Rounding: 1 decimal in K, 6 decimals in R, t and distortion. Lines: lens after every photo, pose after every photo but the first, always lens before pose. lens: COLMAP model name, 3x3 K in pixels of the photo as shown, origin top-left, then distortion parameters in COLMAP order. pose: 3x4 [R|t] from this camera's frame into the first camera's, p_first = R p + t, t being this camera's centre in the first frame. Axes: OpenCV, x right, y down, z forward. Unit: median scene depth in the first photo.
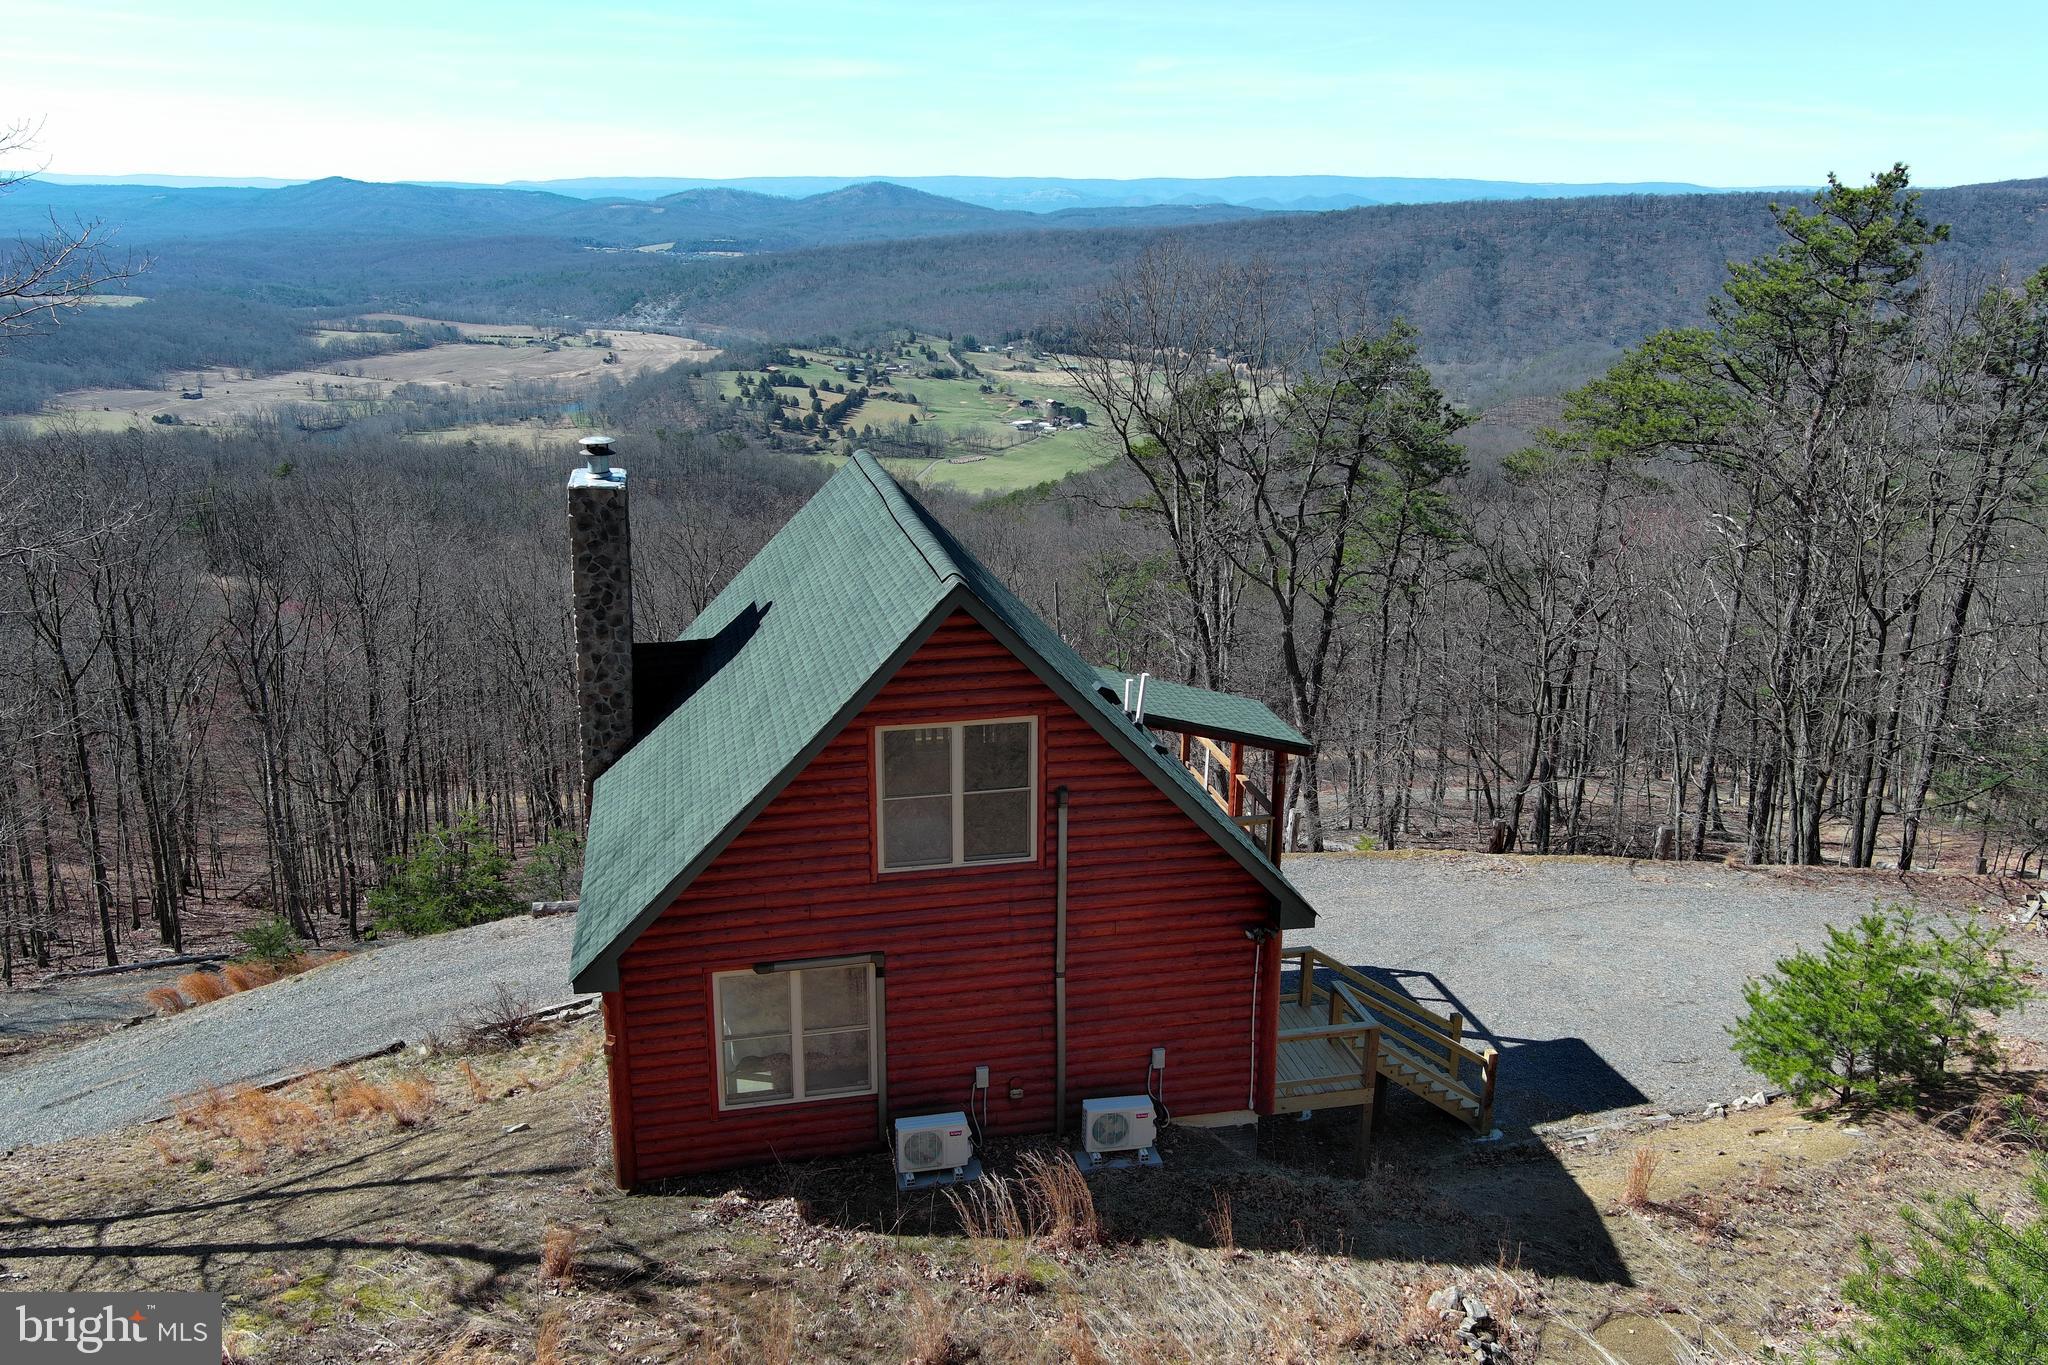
lens RADIAL K [[1584.6, 0, 1021.7], [0, 1584.6, 685.8], [0, 0, 1]] dist [0.044414, -0.070317]
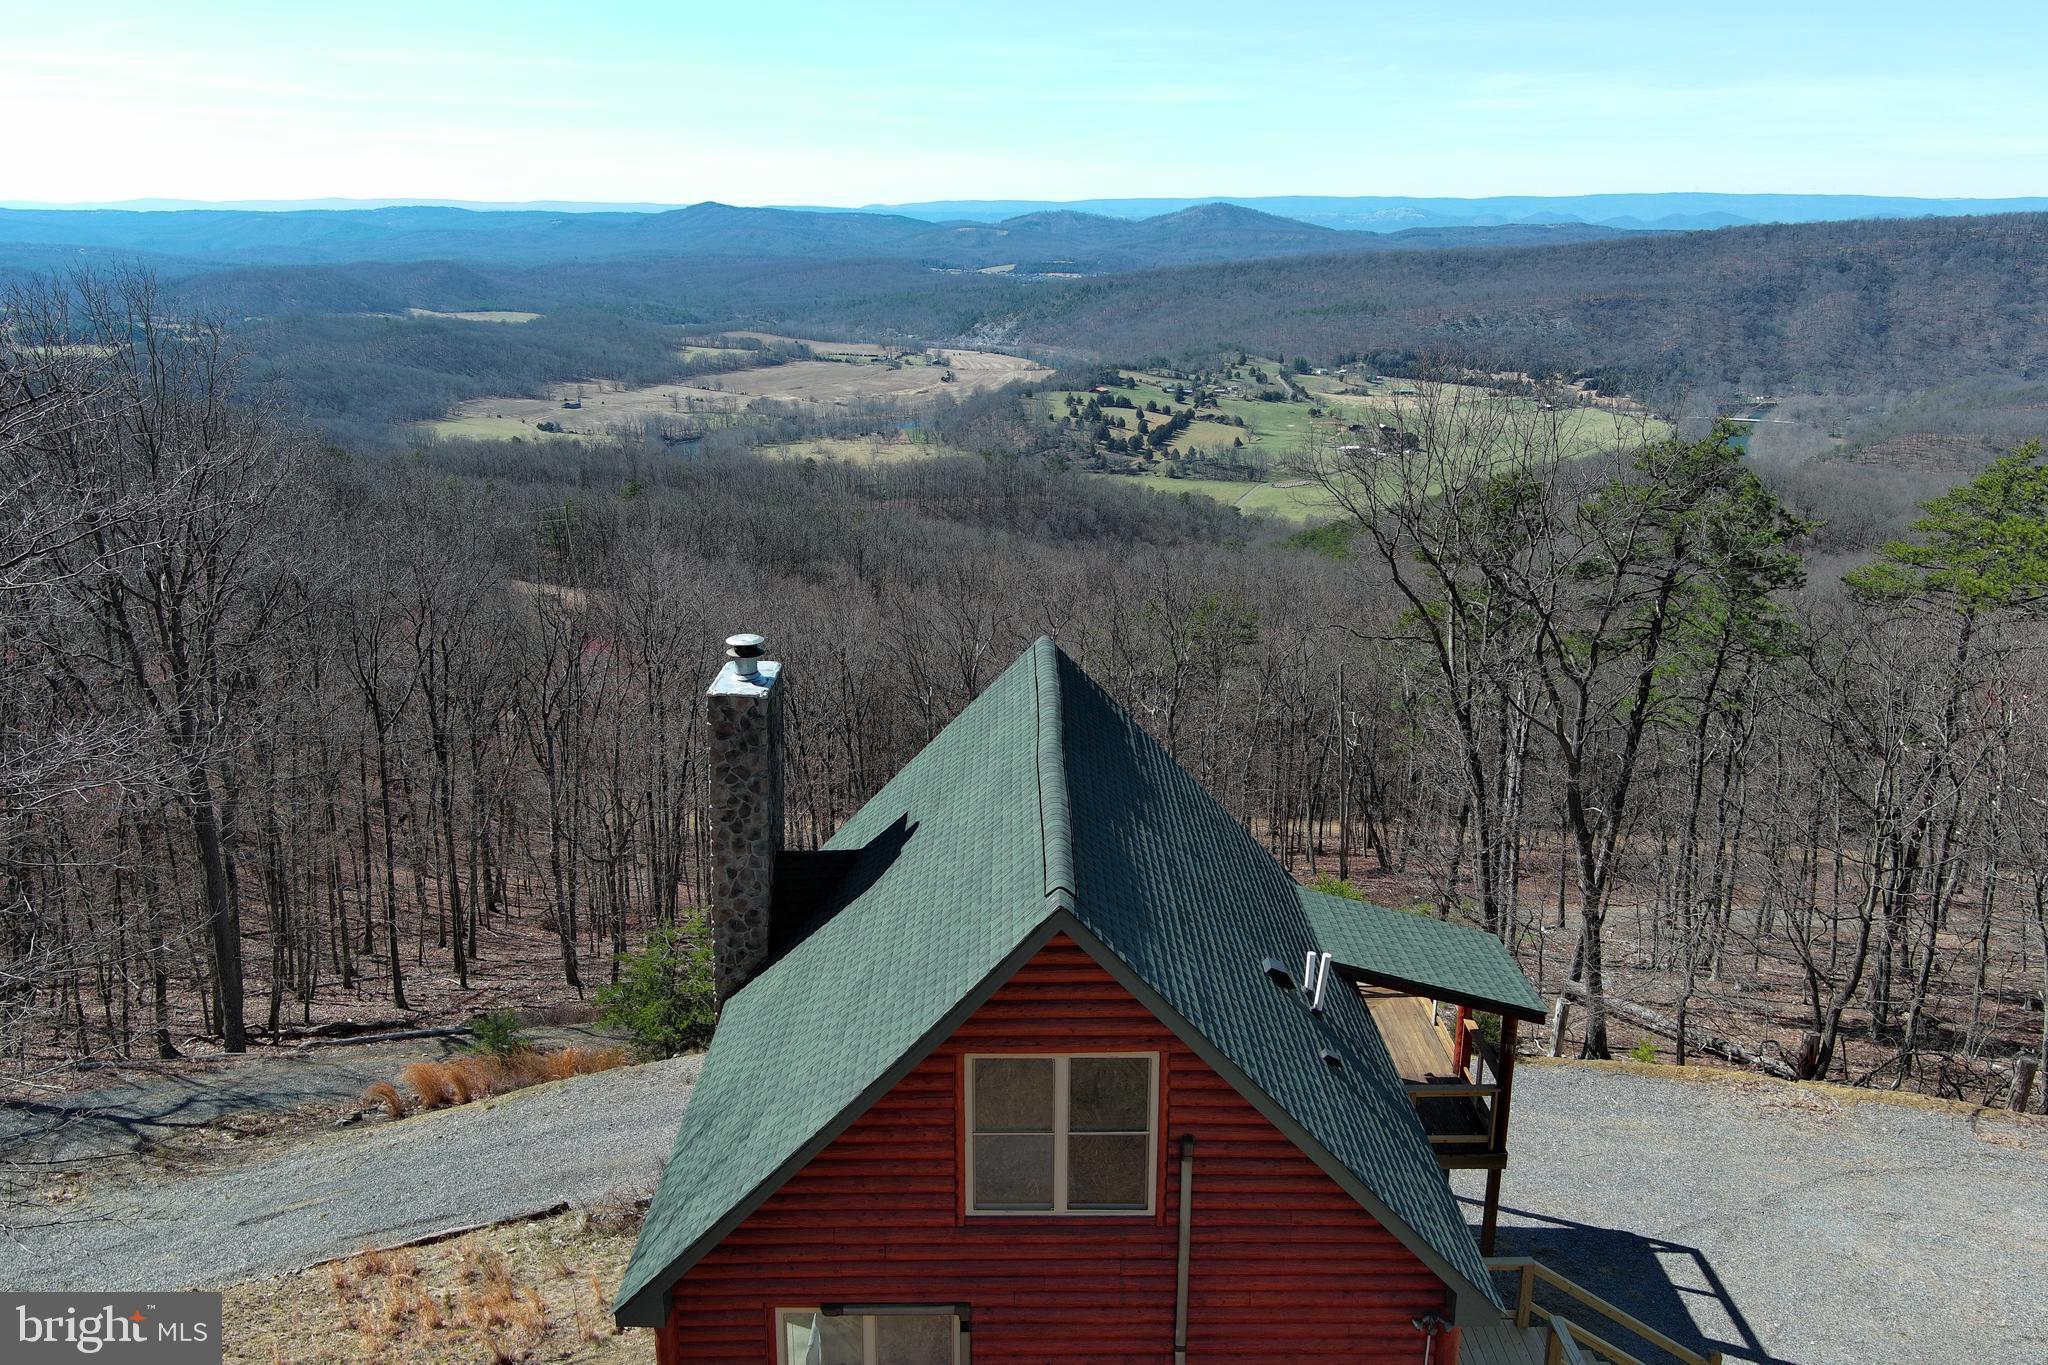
lens RADIAL K [[1584.4, 0, 1021.2], [0, 1584.4, 686.2], [0, 0, 1]] dist [0.045367, -0.067933]
pose [[0.979245, 0.053482, -0.195498, 0.069502], [-0.055788, 0.998423, -0.006302, -0.124017], [0.194853, 0.017077, 0.980684, 0.118793]]
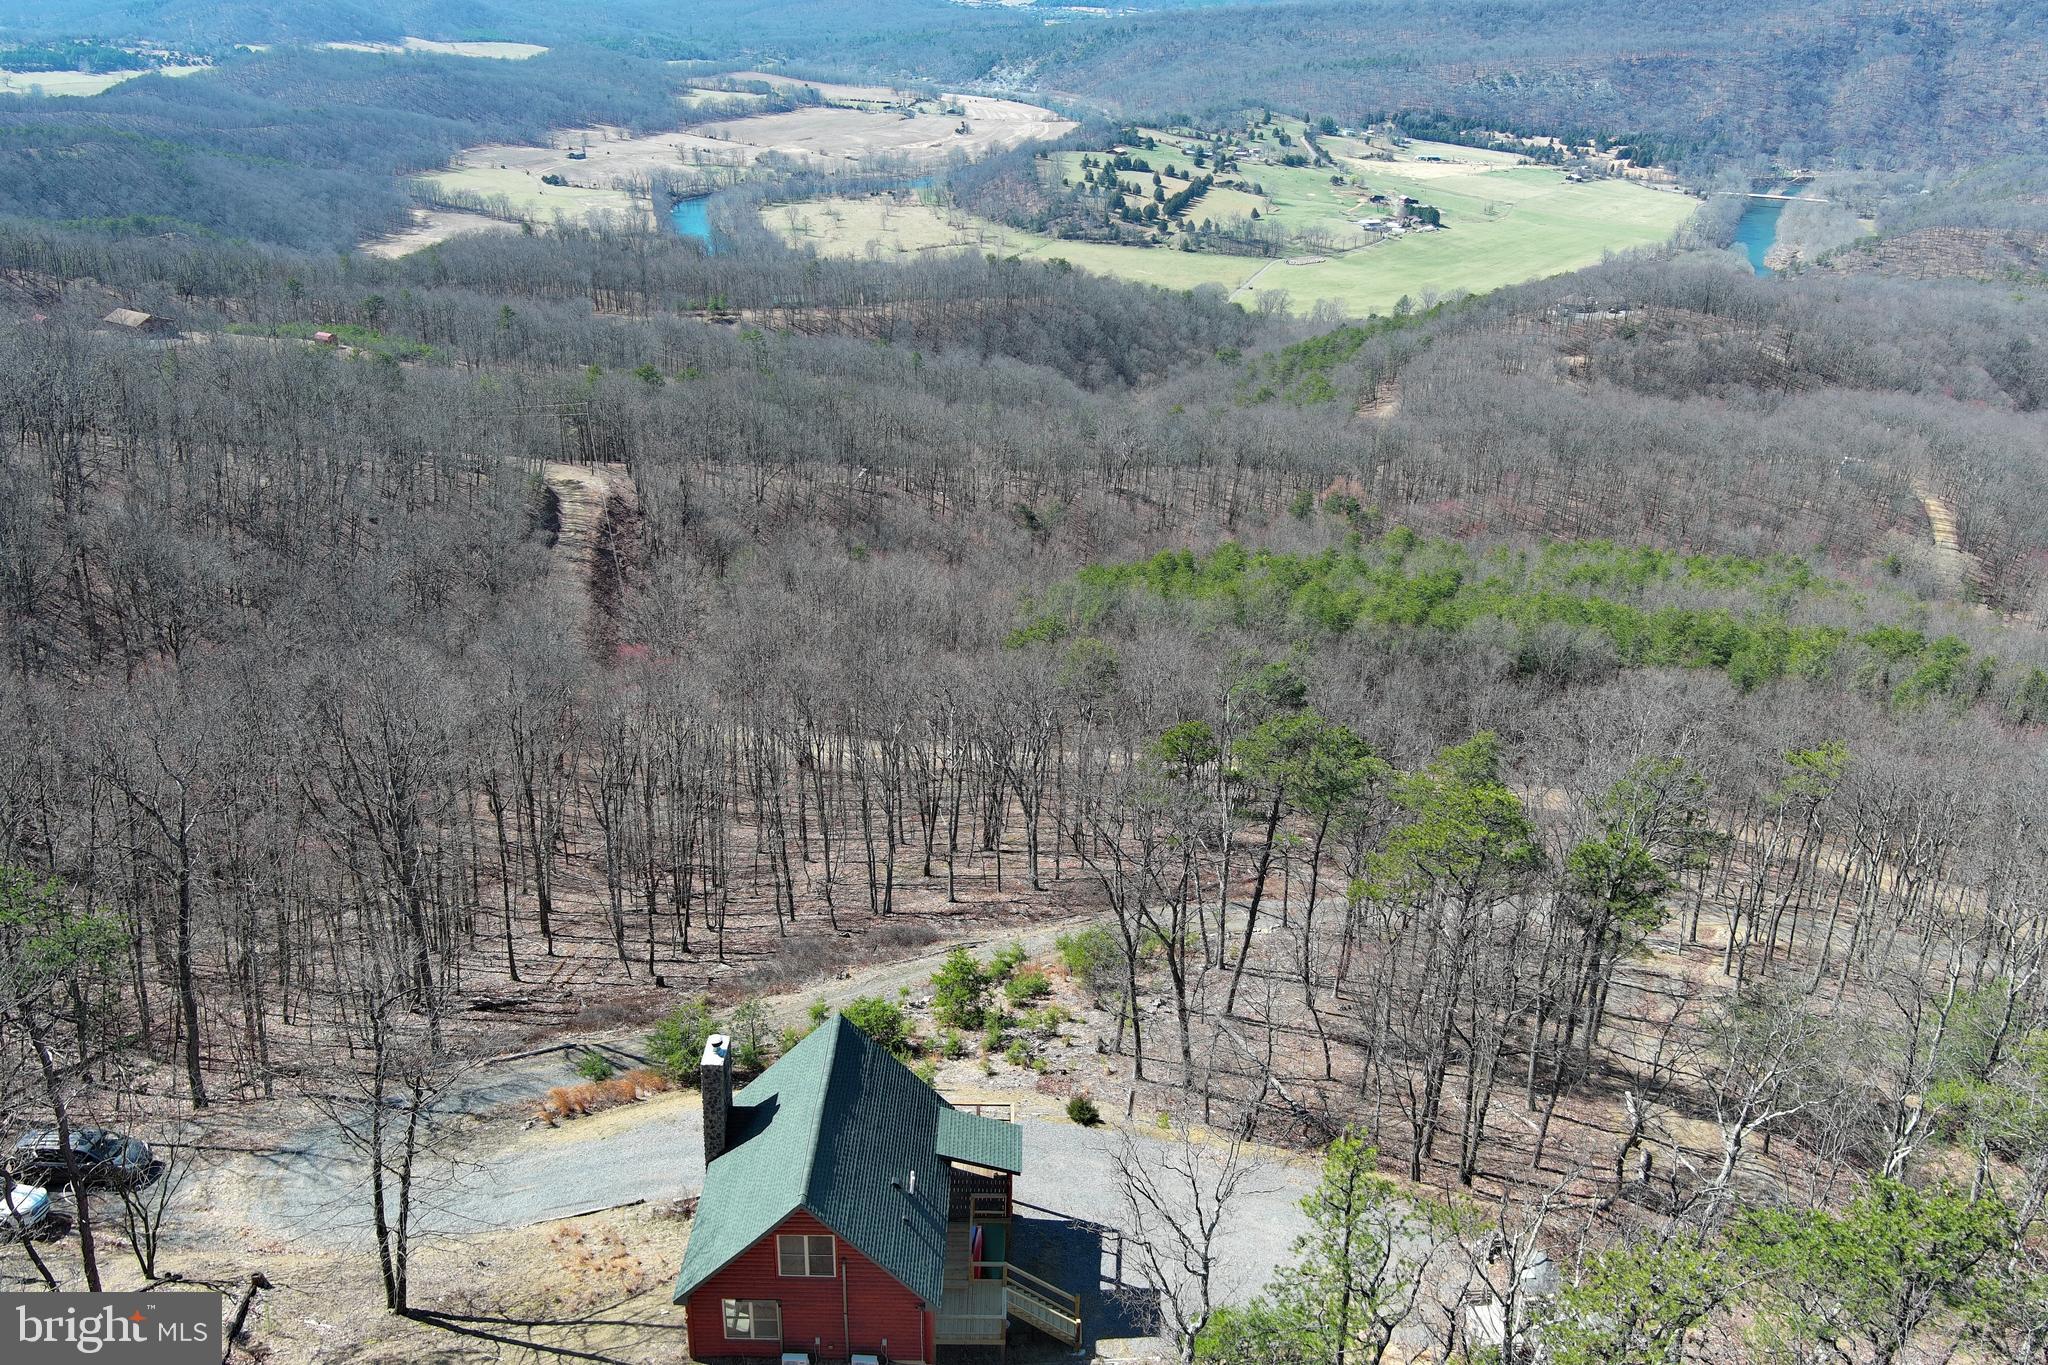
lens RADIAL K [[1591.3, 0, 1020.8], [0, 1591.3, 683.2], [0, 0, 1]] dist [0.015797, -0.004981]
pose [[0.976057, 0.104446, -0.190799, 0.578196], [-0.077294, 0.986467, 0.144600, -1.037115], [0.203320, -0.126390, 0.970921, -1.168107]]
